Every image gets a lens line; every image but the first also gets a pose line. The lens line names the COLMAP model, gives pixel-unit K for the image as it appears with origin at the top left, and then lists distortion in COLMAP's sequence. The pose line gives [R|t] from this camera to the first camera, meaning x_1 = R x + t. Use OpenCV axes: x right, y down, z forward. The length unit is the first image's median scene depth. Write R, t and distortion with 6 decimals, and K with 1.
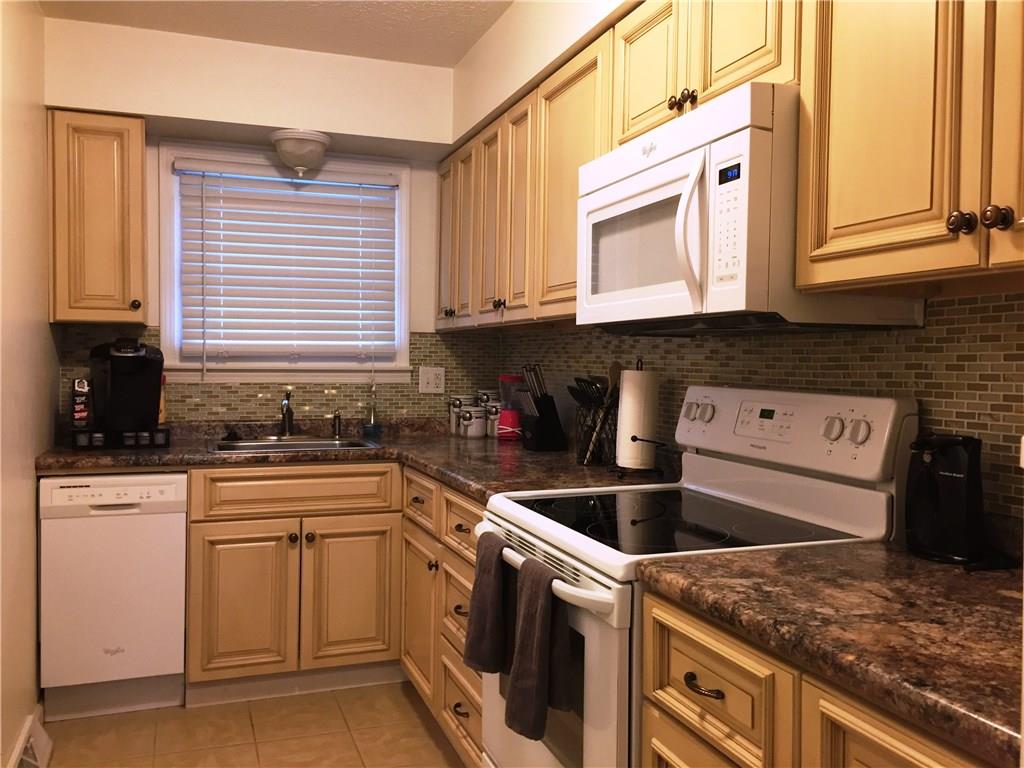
lens RADIAL K [[892.9, 0, 512.0], [0, 892.9, 384.0], [0, 0, 1]] dist [0.075359, -0.078417]
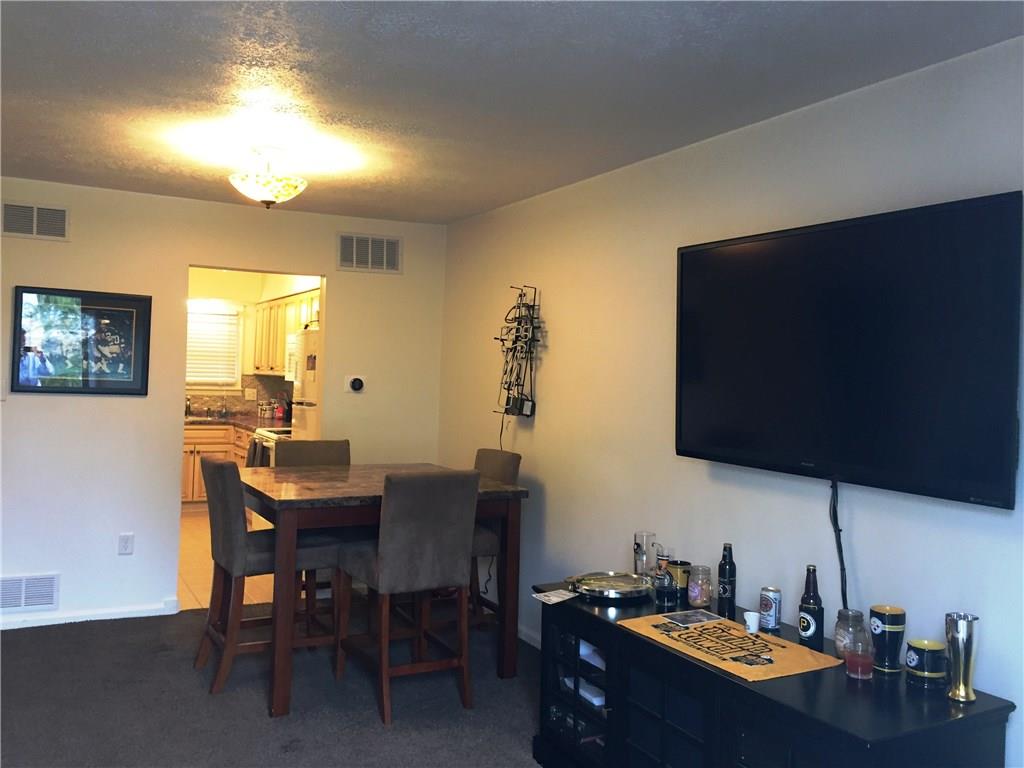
lens RADIAL K [[892.9, 0, 512.0], [0, 892.9, 384.0], [0, 0, 1]] dist [0.075359, -0.078417]
pose [[0.990159, 0.021133, 0.138340, 0.413646], [-0.018857, 0.999665, -0.017743, -0.005037], [-0.138668, 0.014960, 0.990226, -2.268719]]
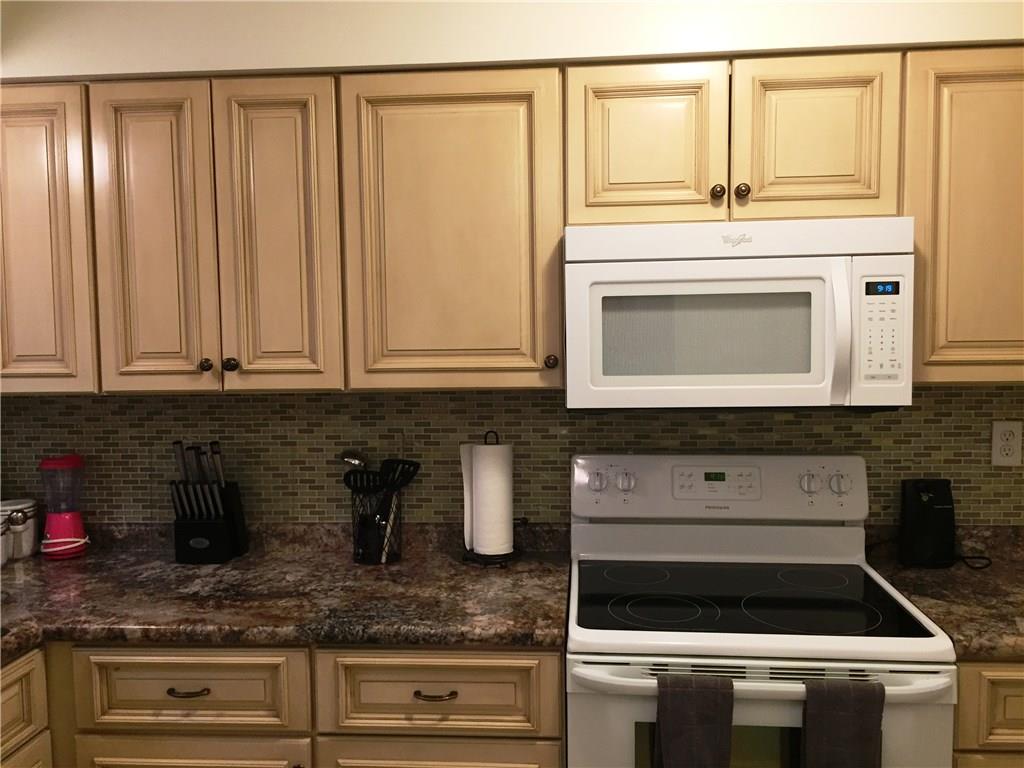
lens RADIAL K [[871.2, 0, 512.0], [0, 871.2, 384.0], [0, 0, 1]] dist [0.037324, 0.002204]
pose [[0.404398, -0.077906, 0.911259, -0.653960], [0.042961, 0.996884, 0.066161, -0.134460], [-0.913574, 0.012393, 0.406485, 0.639076]]
